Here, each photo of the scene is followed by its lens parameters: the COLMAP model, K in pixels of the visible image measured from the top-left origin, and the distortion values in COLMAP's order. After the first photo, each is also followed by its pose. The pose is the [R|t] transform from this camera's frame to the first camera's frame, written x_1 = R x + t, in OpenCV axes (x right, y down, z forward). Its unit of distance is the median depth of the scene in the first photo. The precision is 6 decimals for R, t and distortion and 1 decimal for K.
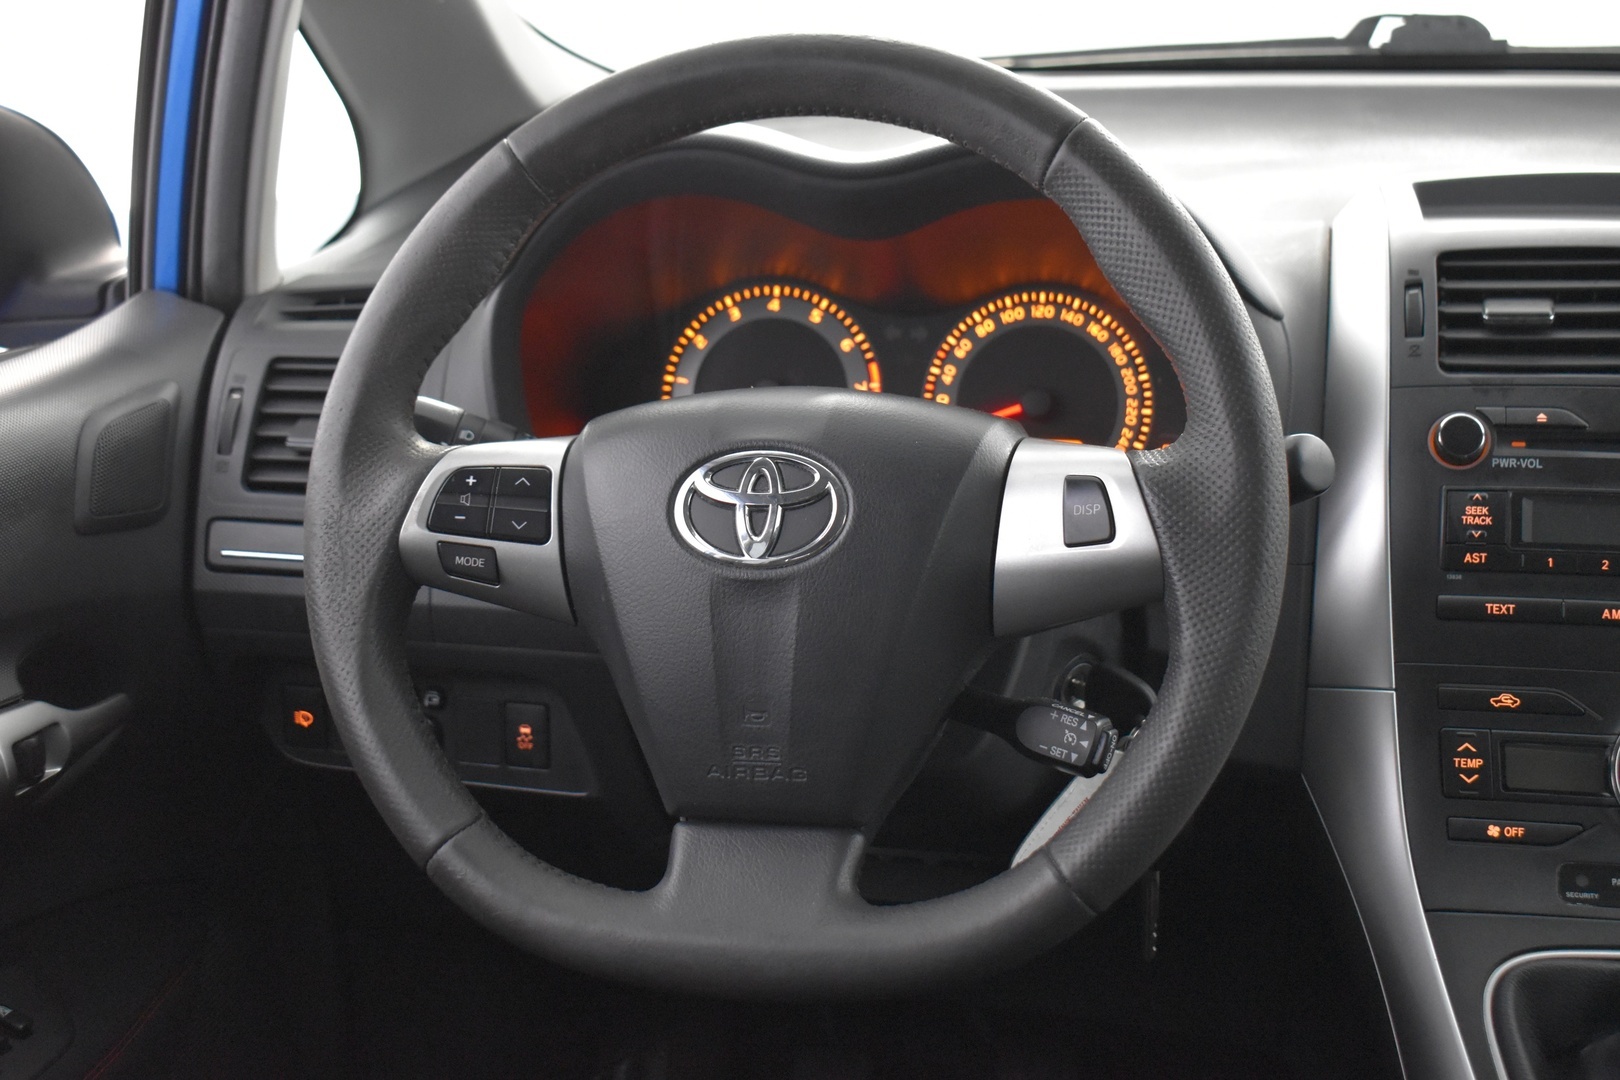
lens RADIAL K [[2143.8, 0, 810.0], [0, 2143.8, 540.0], [0, 0, 1]] dist [-0.022683, -0.037858]
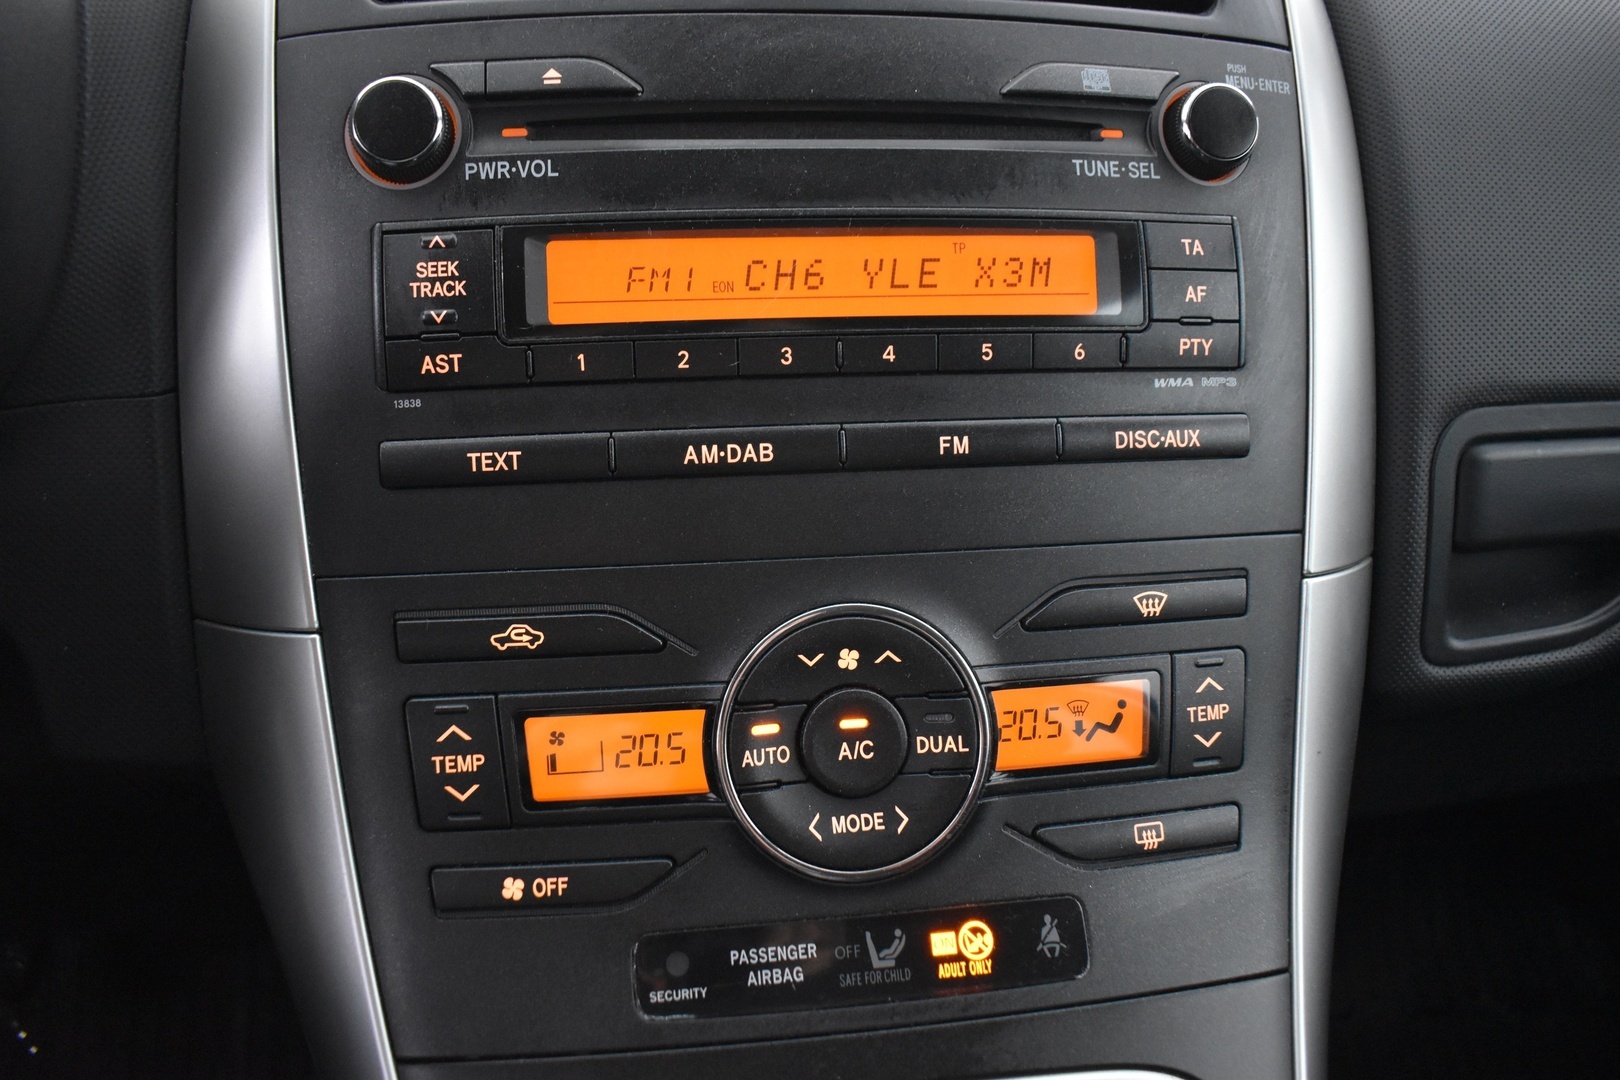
lens RADIAL K [[1382.3, 0, 810.0], [0, 1382.3, 540.0], [0, 0, 1]] dist [-0.088140, -0.001911]
pose [[0.944939, -0.126182, 0.301940, 0.290251], [0.062281, 0.975151, 0.212607, -0.014715], [-0.321264, -0.182095, 0.929317, 0.660309]]
